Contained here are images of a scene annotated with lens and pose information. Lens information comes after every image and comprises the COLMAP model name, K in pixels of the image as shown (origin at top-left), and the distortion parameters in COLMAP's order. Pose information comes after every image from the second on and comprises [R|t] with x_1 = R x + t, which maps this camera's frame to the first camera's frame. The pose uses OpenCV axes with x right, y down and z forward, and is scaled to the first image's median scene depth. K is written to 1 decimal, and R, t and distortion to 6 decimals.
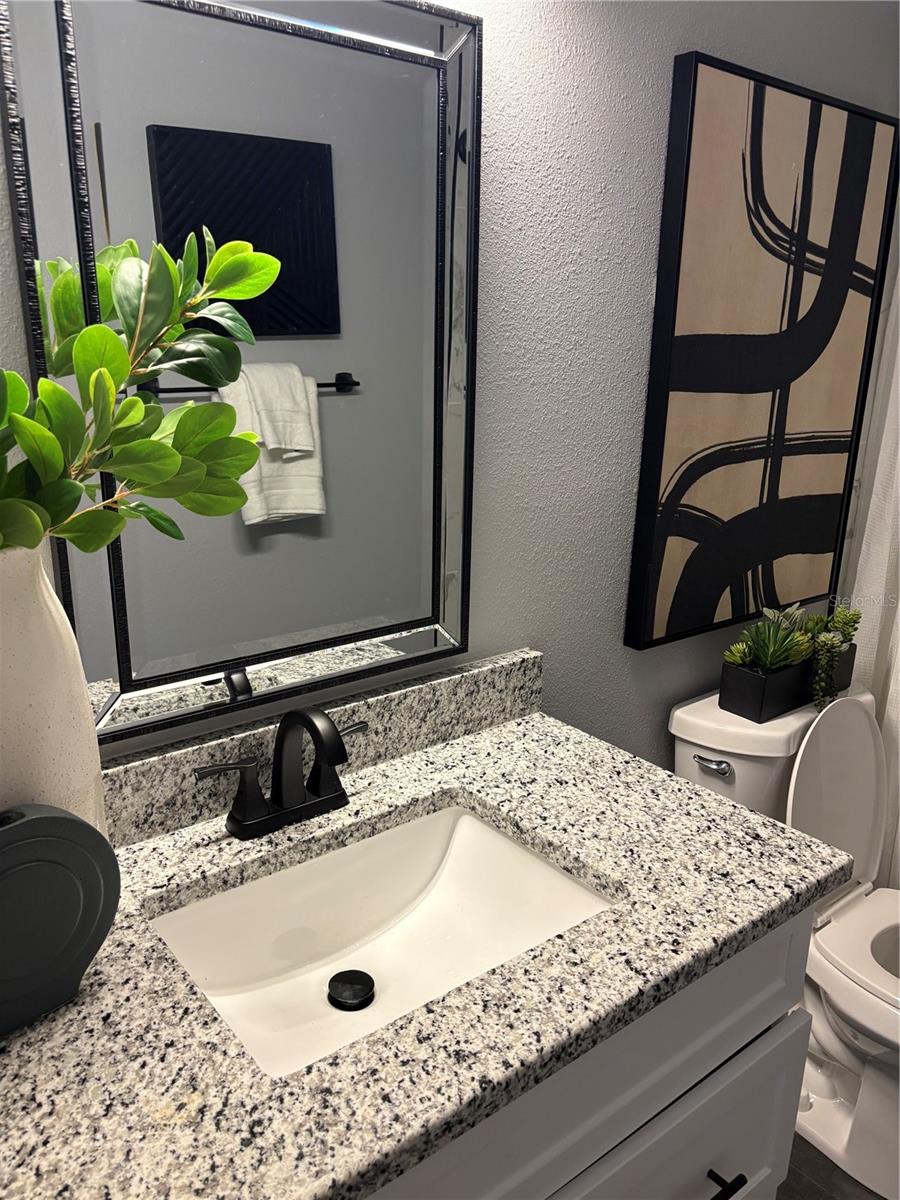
lens RADIAL K [[904.4, 0, 449.9], [0, 904.4, 609.8], [0, 0, 1]] dist [0.053493, -0.067449]
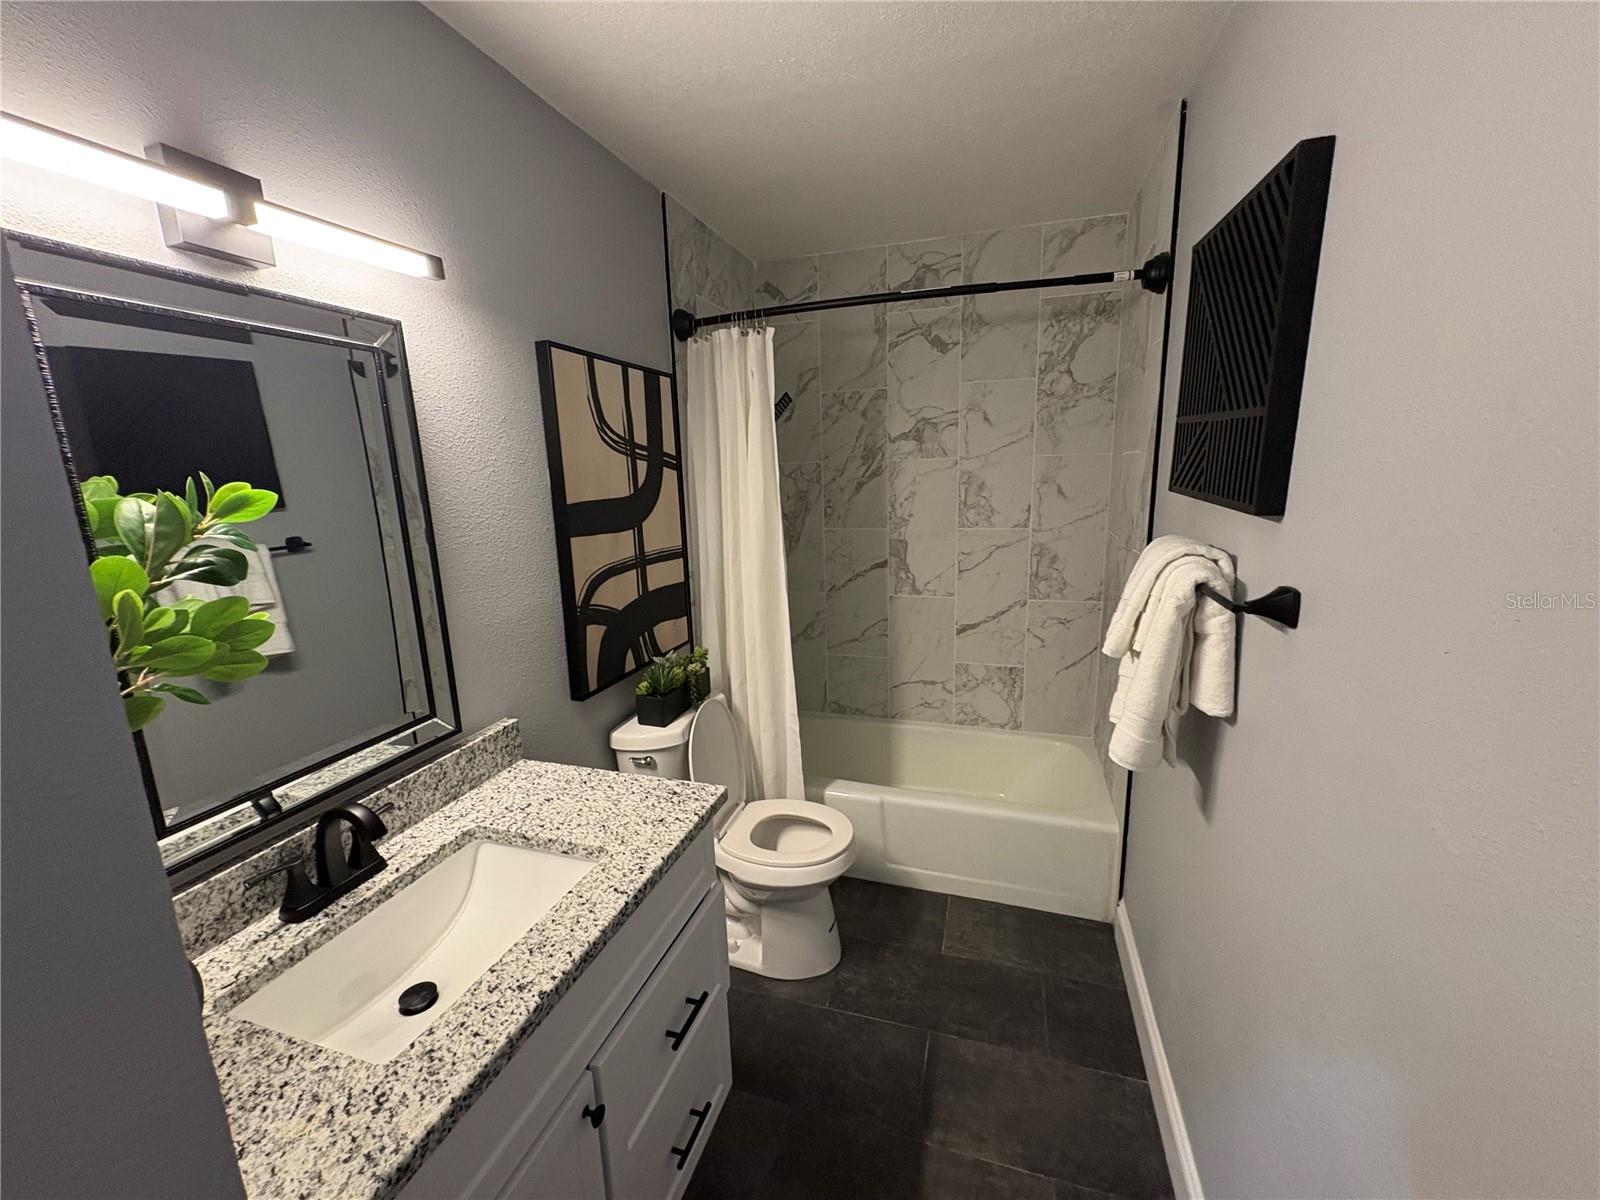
lens RADIAL K [[634.2, 0, 800.0], [0, 634.2, 600.0], [0, 0, 1]] dist [0.002921, -0.000042]
pose [[0.829110, -0.153931, 0.537478, -0.046770], [0.203475, 0.978502, -0.033643, -0.015591], [-0.520744, 0.137257, 0.842607, -0.156515]]
